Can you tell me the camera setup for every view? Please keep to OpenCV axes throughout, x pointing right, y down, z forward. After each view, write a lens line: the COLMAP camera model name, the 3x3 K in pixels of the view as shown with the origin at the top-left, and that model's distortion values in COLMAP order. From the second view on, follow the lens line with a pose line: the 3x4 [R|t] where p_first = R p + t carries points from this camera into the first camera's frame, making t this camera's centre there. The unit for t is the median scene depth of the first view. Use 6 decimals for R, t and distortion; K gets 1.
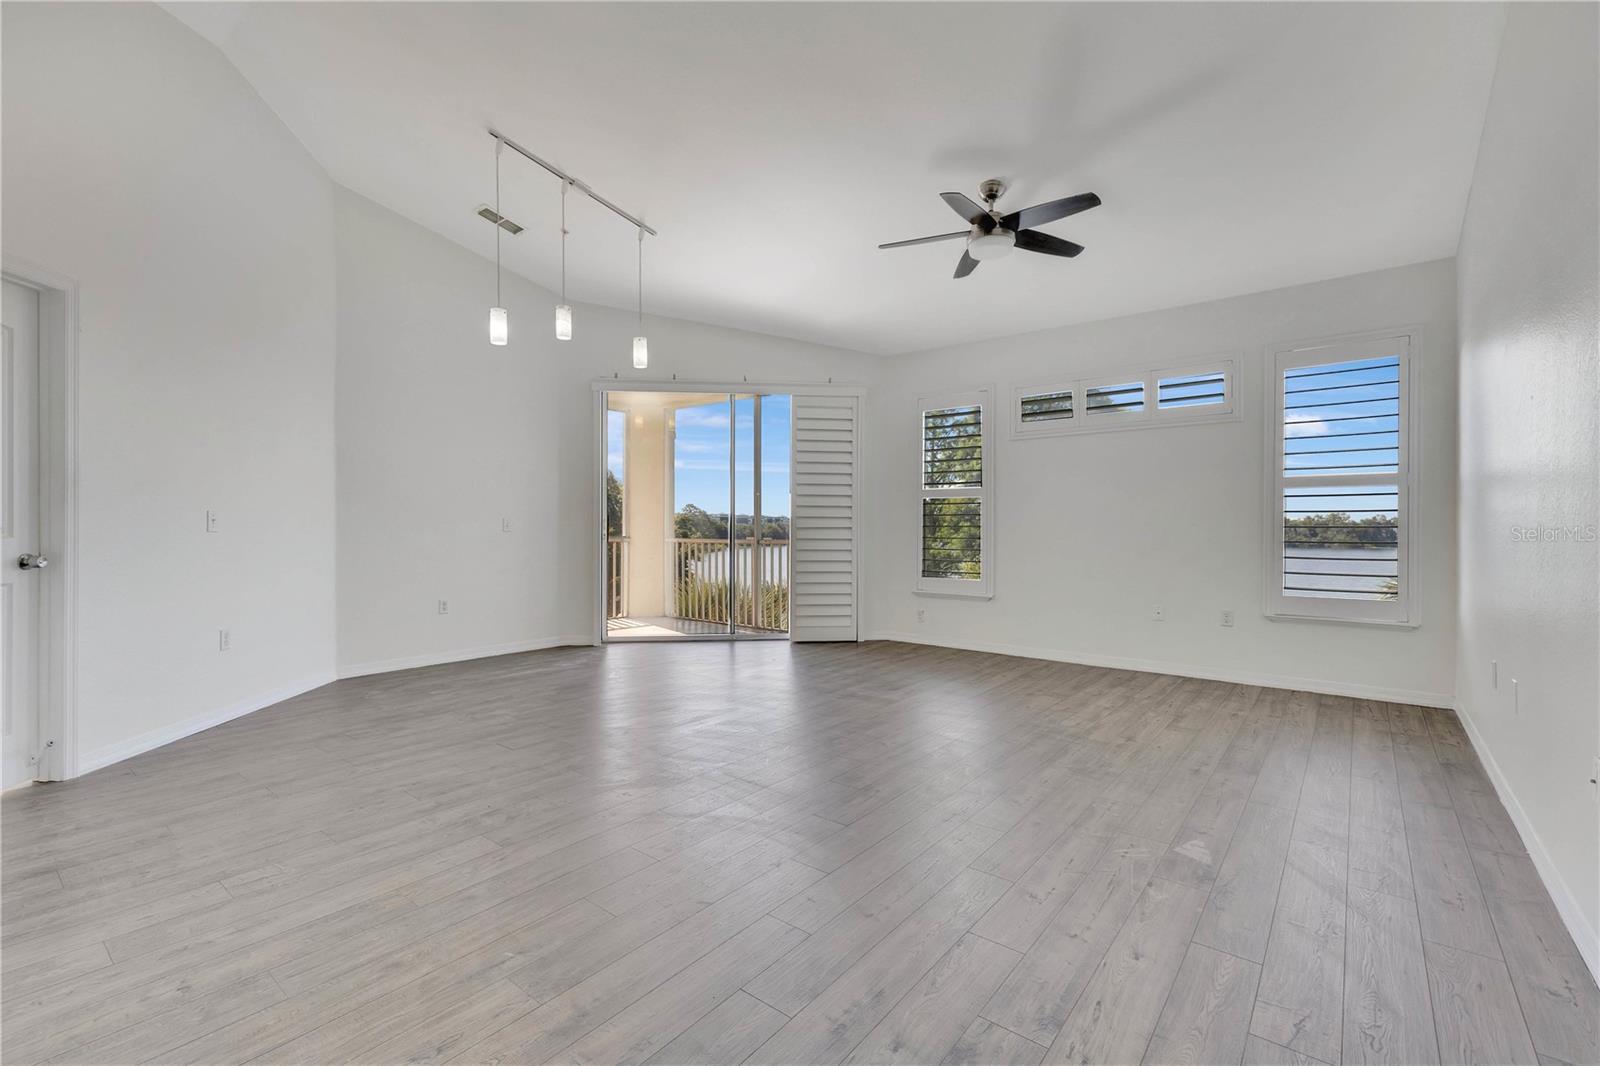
lens RADIAL K [[688.6, 0, 807.7], [0, 688.6, 528.9], [0, 0, 1]] dist [0.008379, -0.000457]
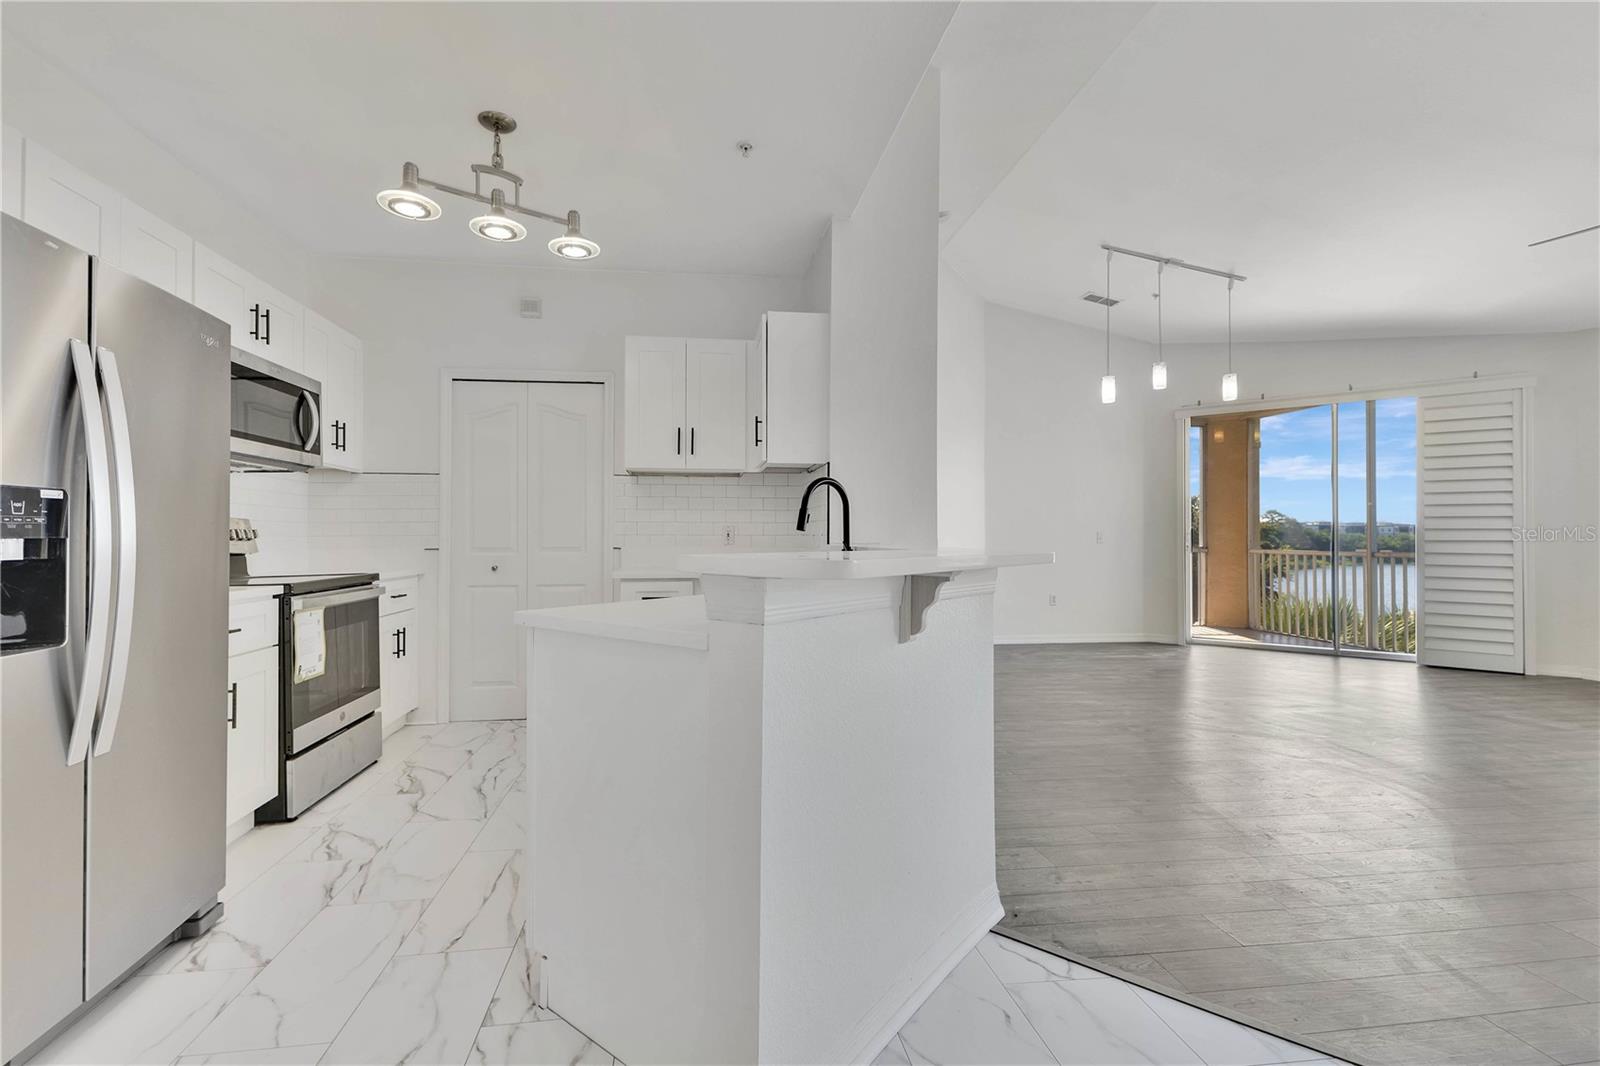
lens RADIAL K [[705.7, 0, 758.7], [0, 705.7, 526.1], [0, 0, 1]] dist [0.000795, -0.000374]
pose [[0.699279, -0.008554, -0.714798, 0.036578], [-0.004501, 0.999856, -0.016369, -0.001455], [0.714835, 0.014664, 0.699140, -0.303559]]
